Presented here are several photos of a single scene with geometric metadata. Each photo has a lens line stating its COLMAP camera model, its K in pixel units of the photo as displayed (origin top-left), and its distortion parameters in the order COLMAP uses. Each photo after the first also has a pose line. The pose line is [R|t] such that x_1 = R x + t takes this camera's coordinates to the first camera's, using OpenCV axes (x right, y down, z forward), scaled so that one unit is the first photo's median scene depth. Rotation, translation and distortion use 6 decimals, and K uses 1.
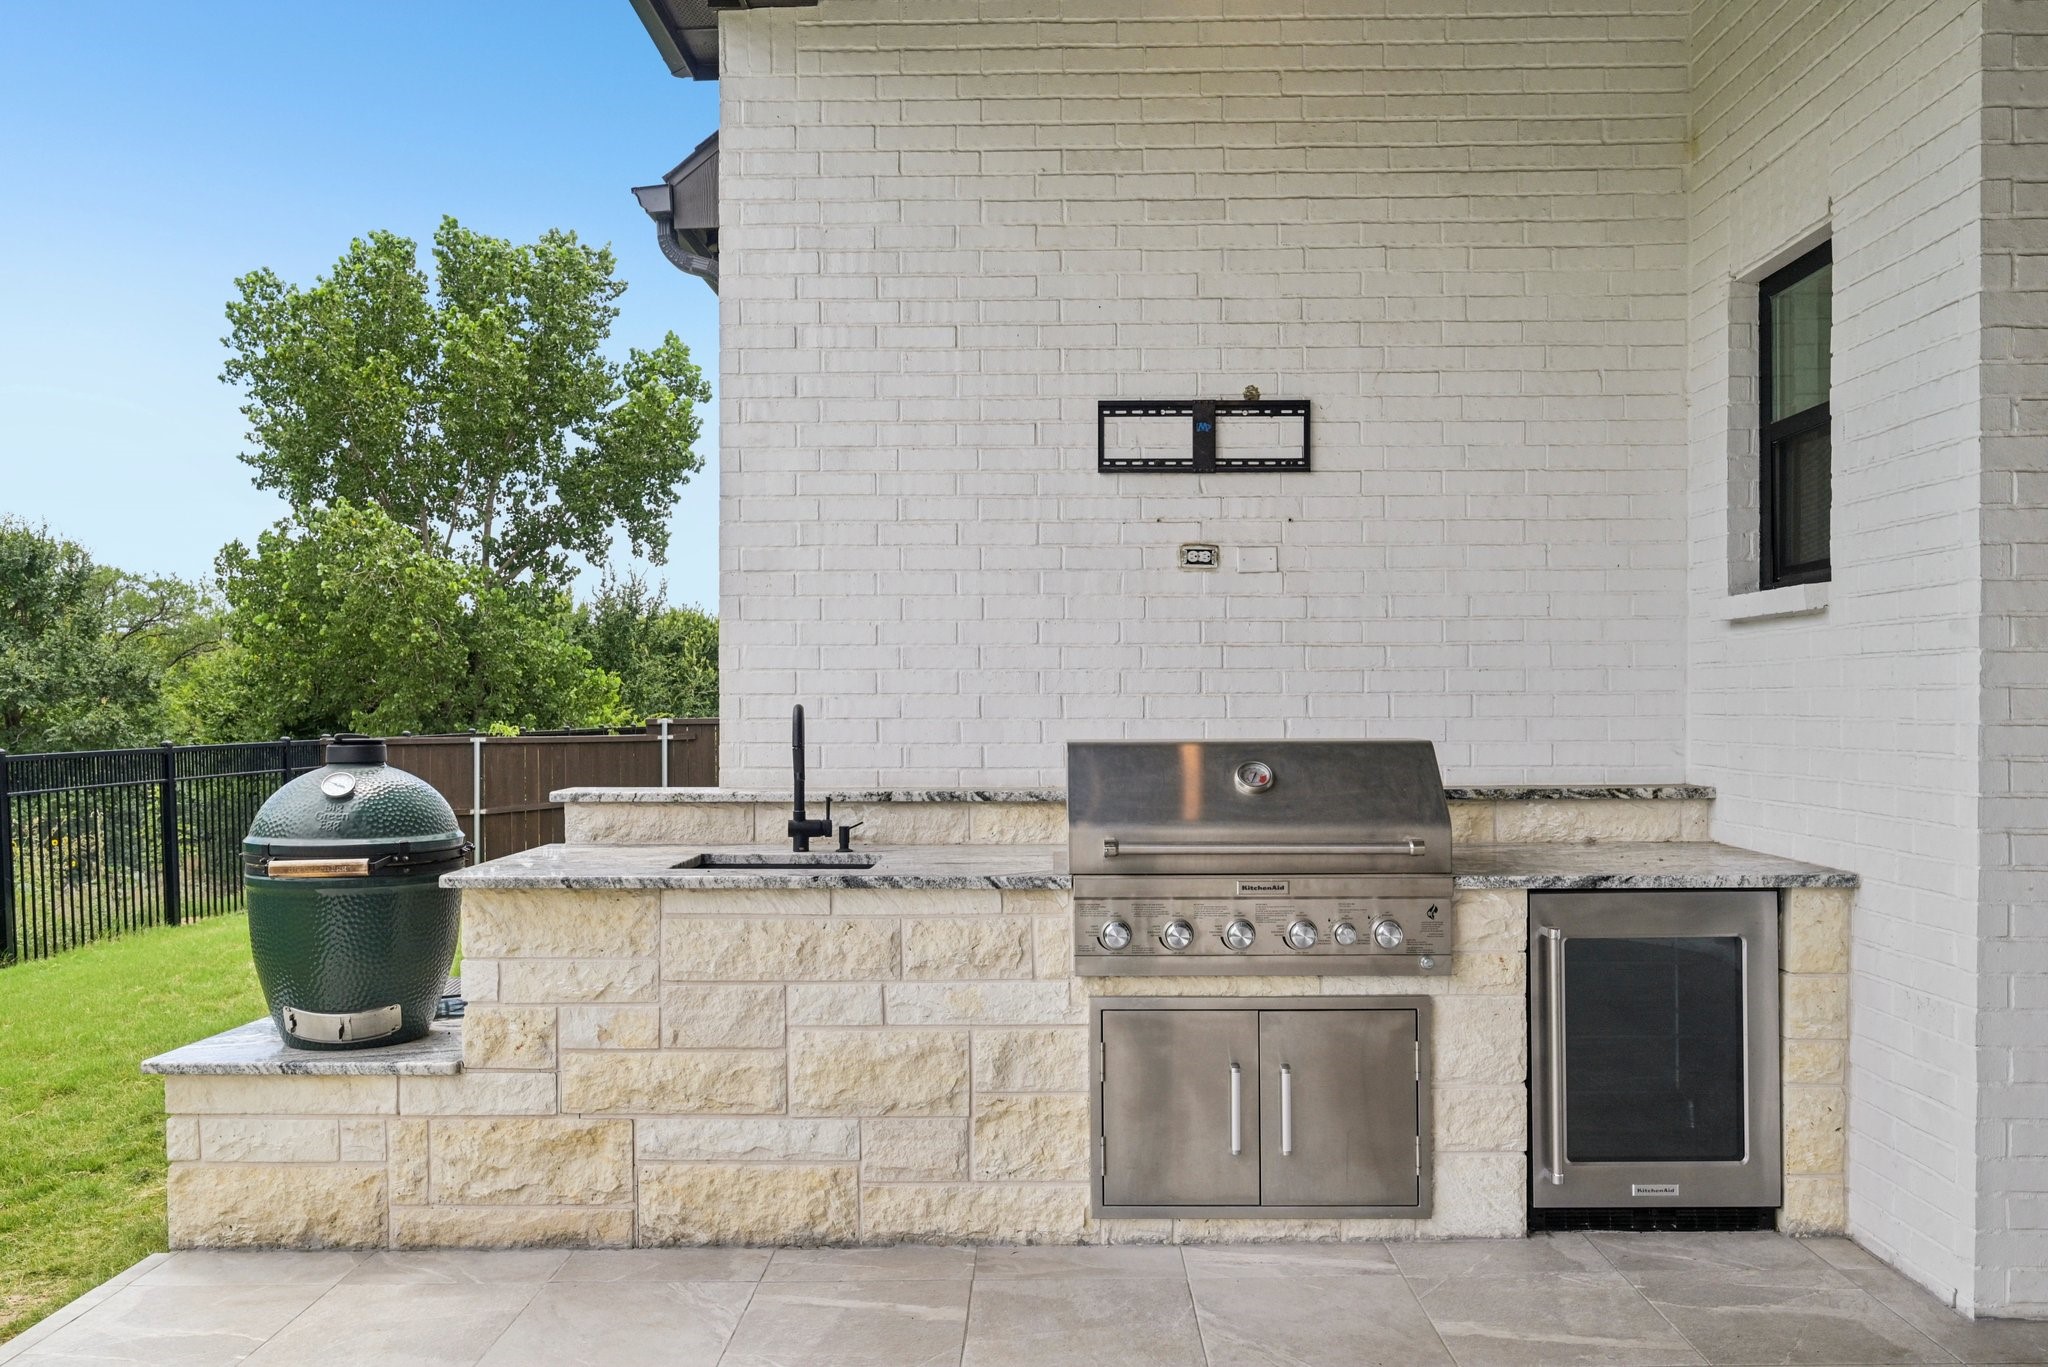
lens RADIAL K [[1524.8, 0, 1033.7], [0, 1524.8, 724.8], [0, 0, 1]] dist [-0.005949, 0.001821]
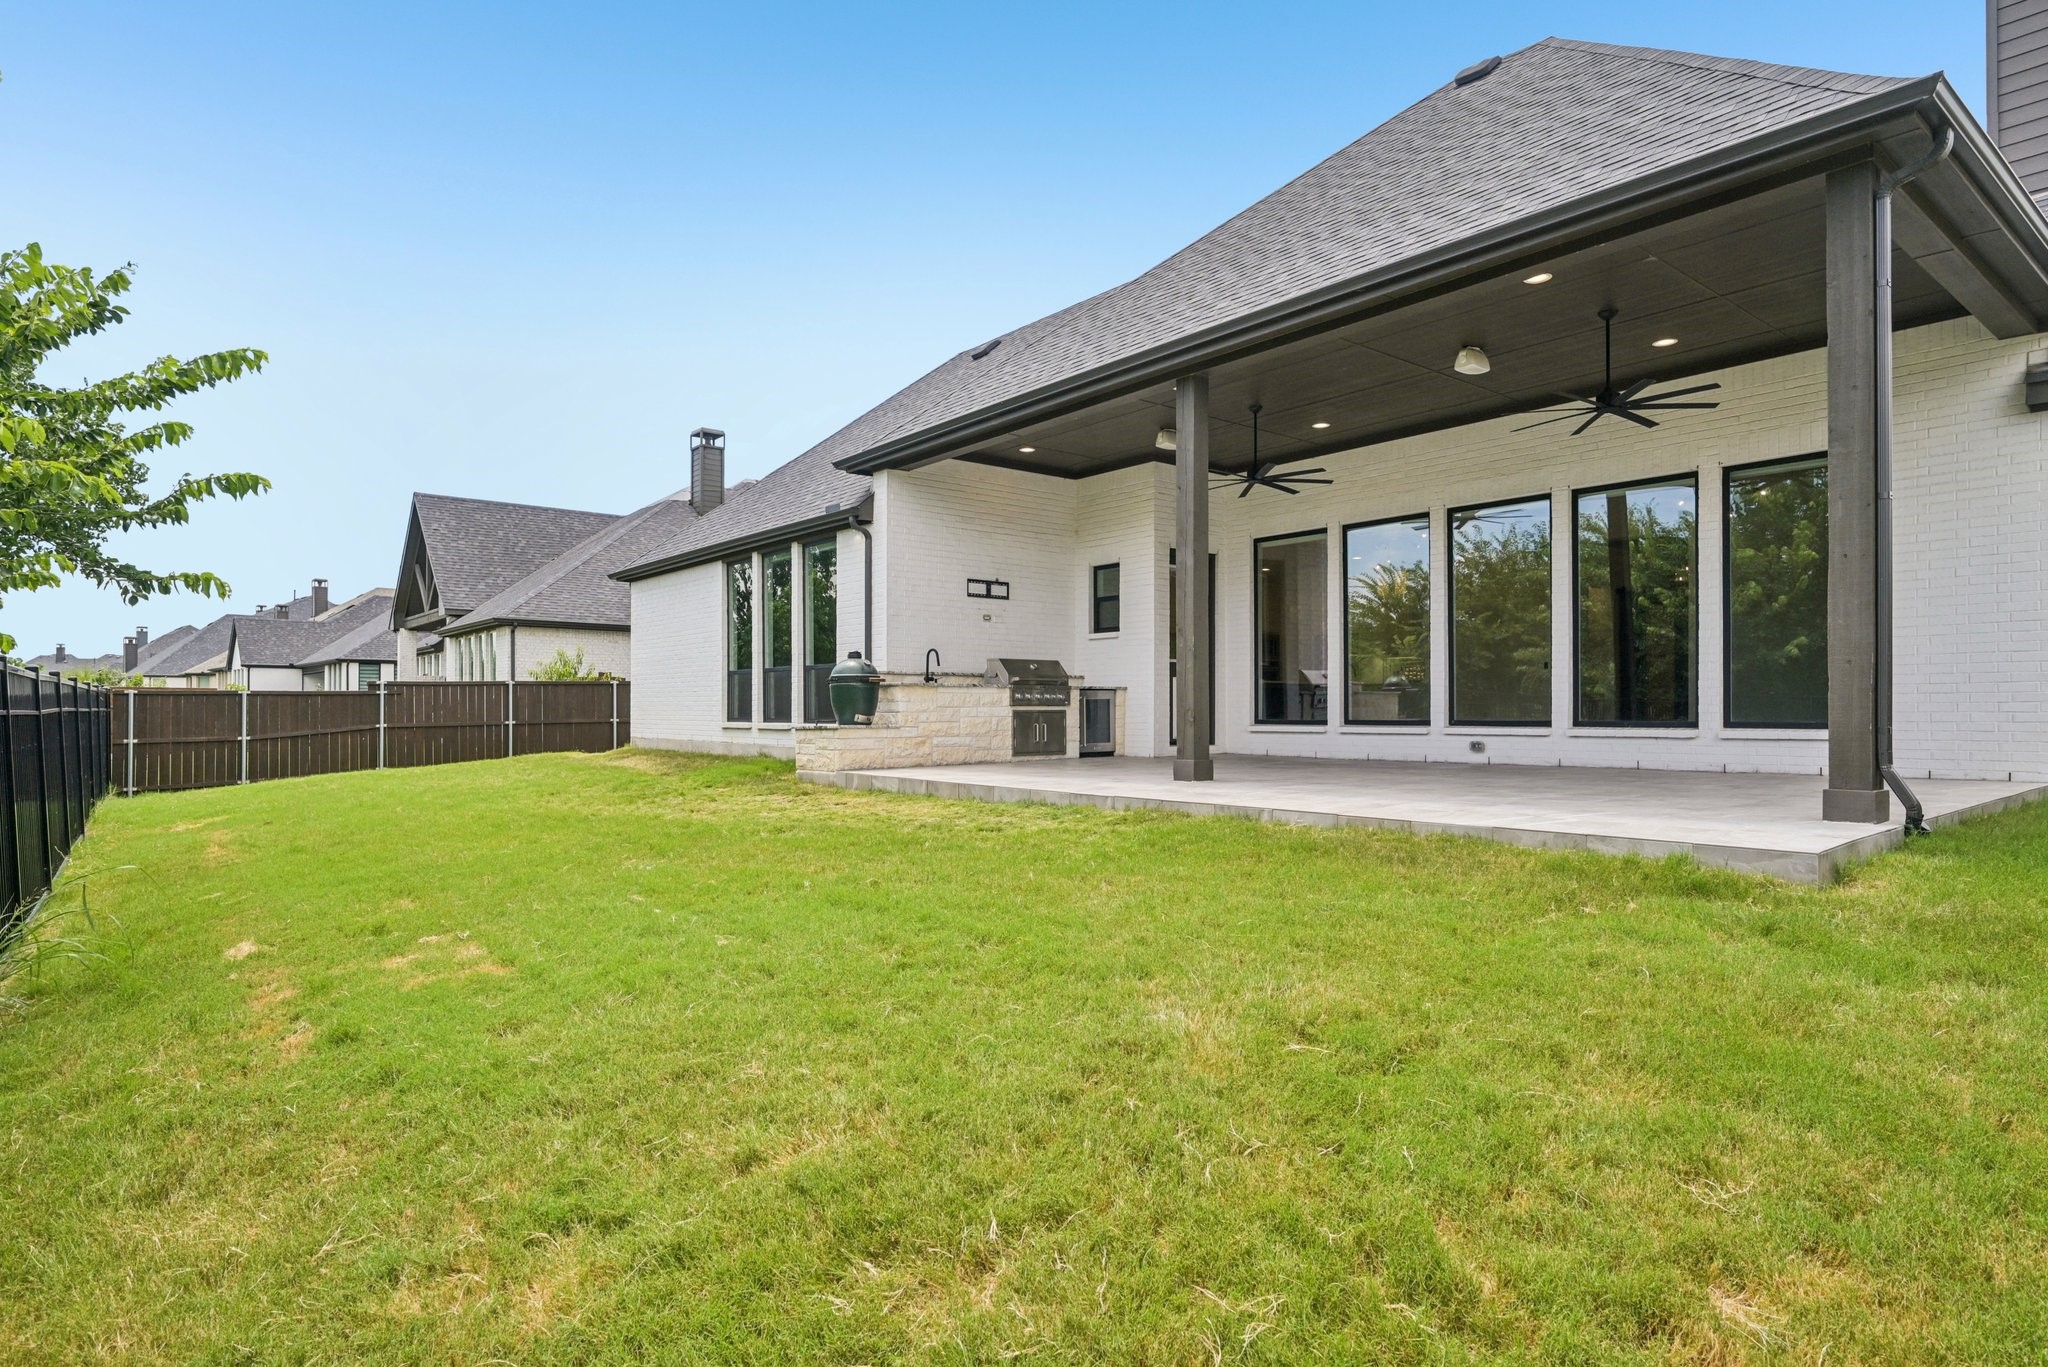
lens RADIAL K [[1161.8, 0, 1013.0], [0, 1161.8, 694.6], [0, 0, 1]] dist [0.006530, 0.001177]
pose [[0.770025, 0.013646, 0.637867, -2.260880], [0.007162, 0.999523, -0.030029, 0.235034], [-0.637973, 0.027691, 0.769560, -1.792399]]
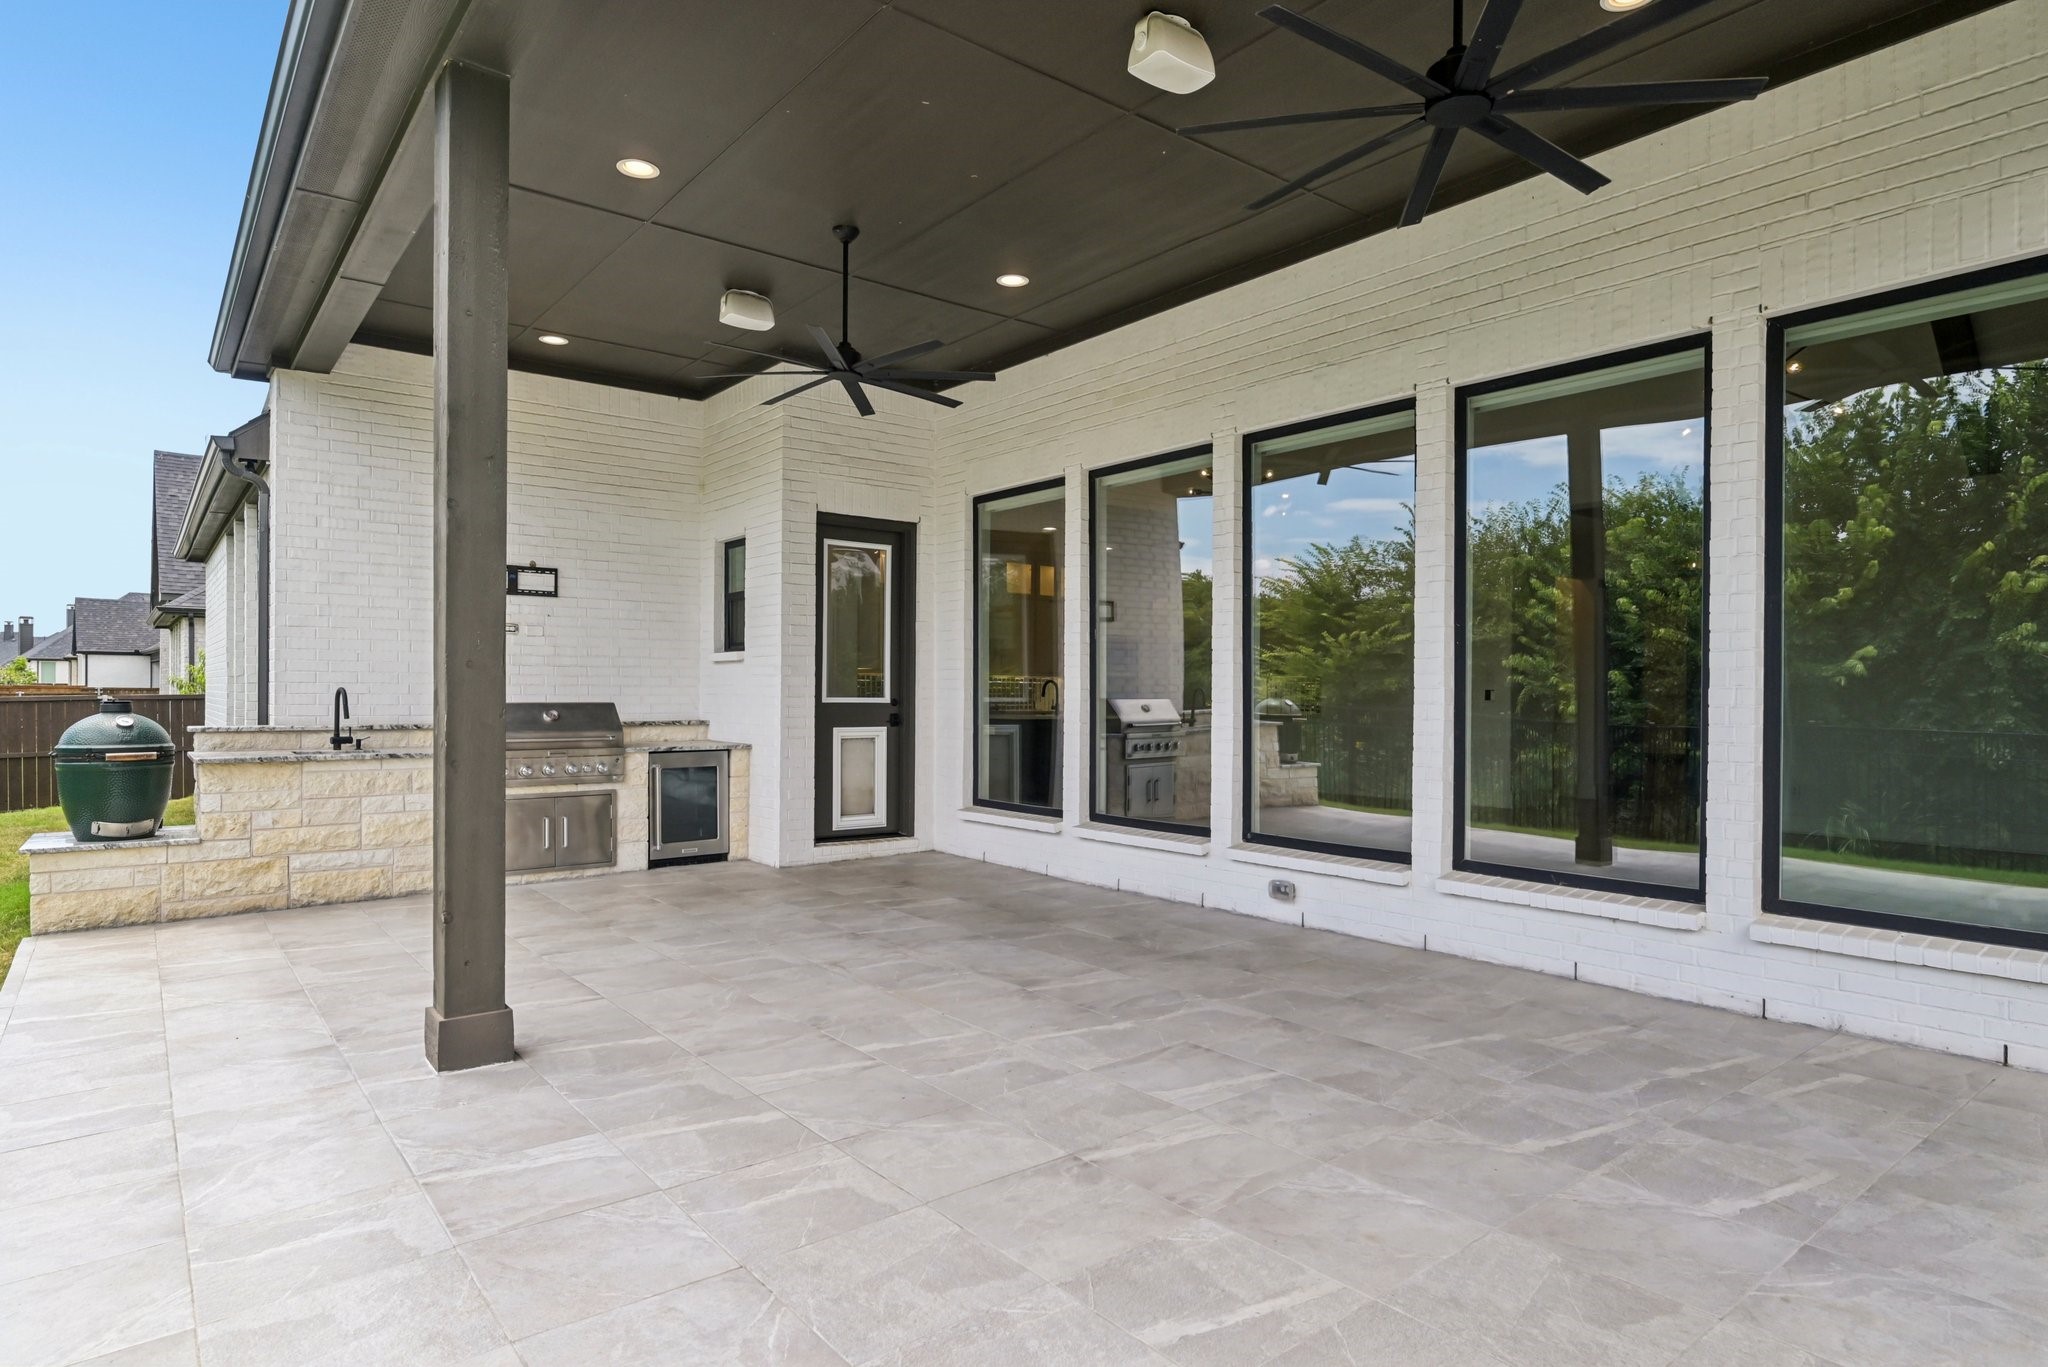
lens RADIAL K [[1161.8, 0, 1019.1], [0, 1161.8, 688.9], [0, 0, 1]] dist [0.006530, 0.001177]
pose [[0.779904, 0.009696, 0.625824, -0.518399], [0.001002, 0.999859, -0.016740, 0.022636], [-0.625898, 0.013682, 0.779785, -1.188935]]
